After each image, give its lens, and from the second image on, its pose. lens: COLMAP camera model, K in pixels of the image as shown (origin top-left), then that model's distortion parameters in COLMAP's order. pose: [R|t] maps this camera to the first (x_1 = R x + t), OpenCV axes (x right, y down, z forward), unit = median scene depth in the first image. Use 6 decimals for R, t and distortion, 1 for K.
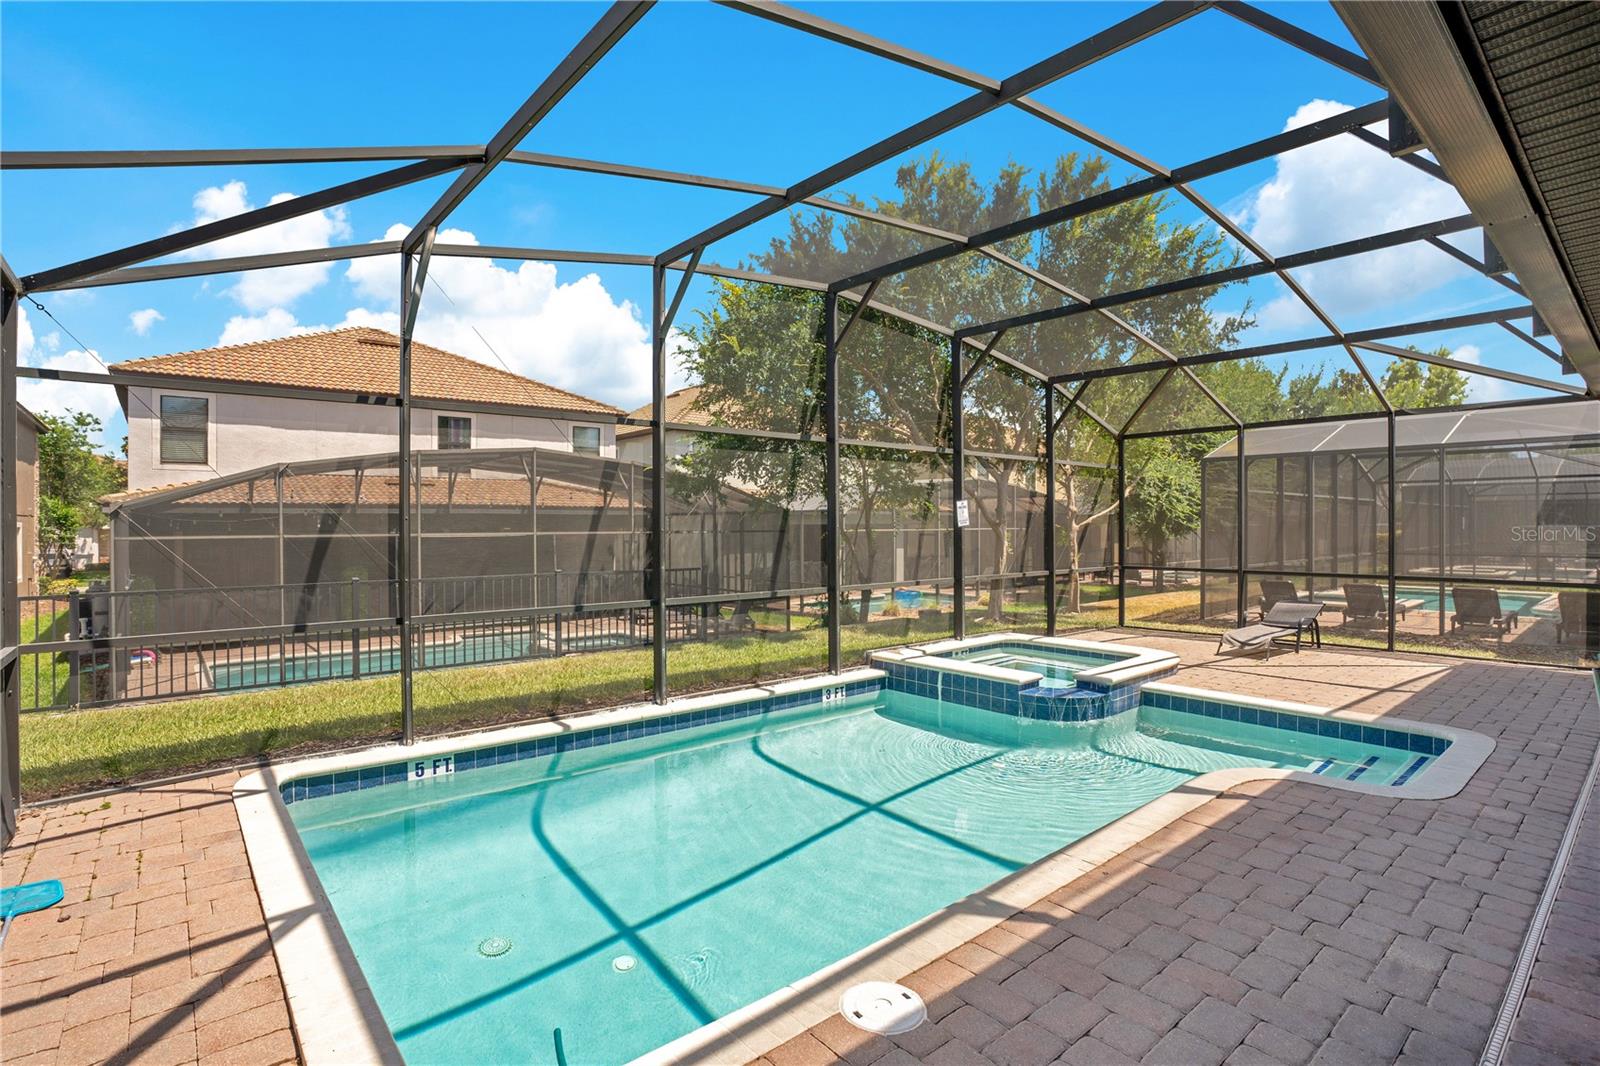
lens RADIAL K [[766.5, 0, 792.0], [0, 766.5, 533.8], [0, 0, 1]] dist [-0.003713, -0.000143]
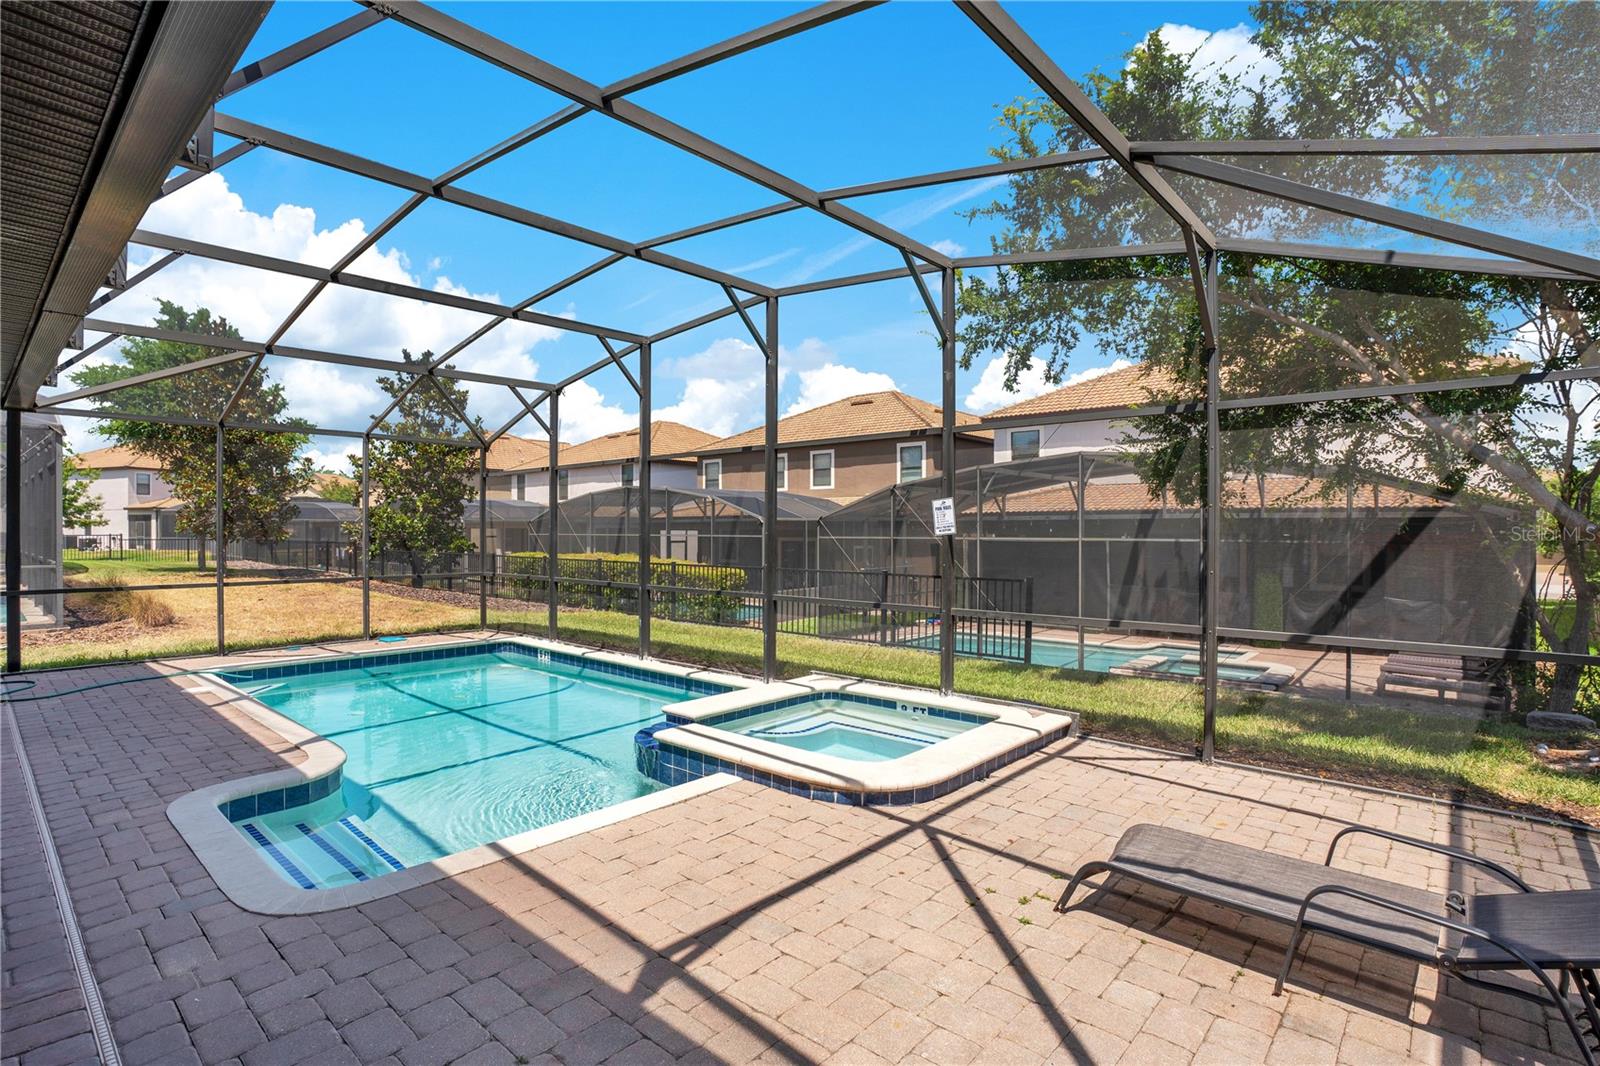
lens RADIAL K [[766.5, 0, 792.1], [0, 766.5, 527.9], [0, 0, 1]] dist [-0.003713, -0.000143]
pose [[0.144315, -0.000116, -0.989532, 0.651106], [-0.011854, 0.999928, -0.001845, -0.009778], [0.989461, 0.011996, 0.144303, 0.558067]]
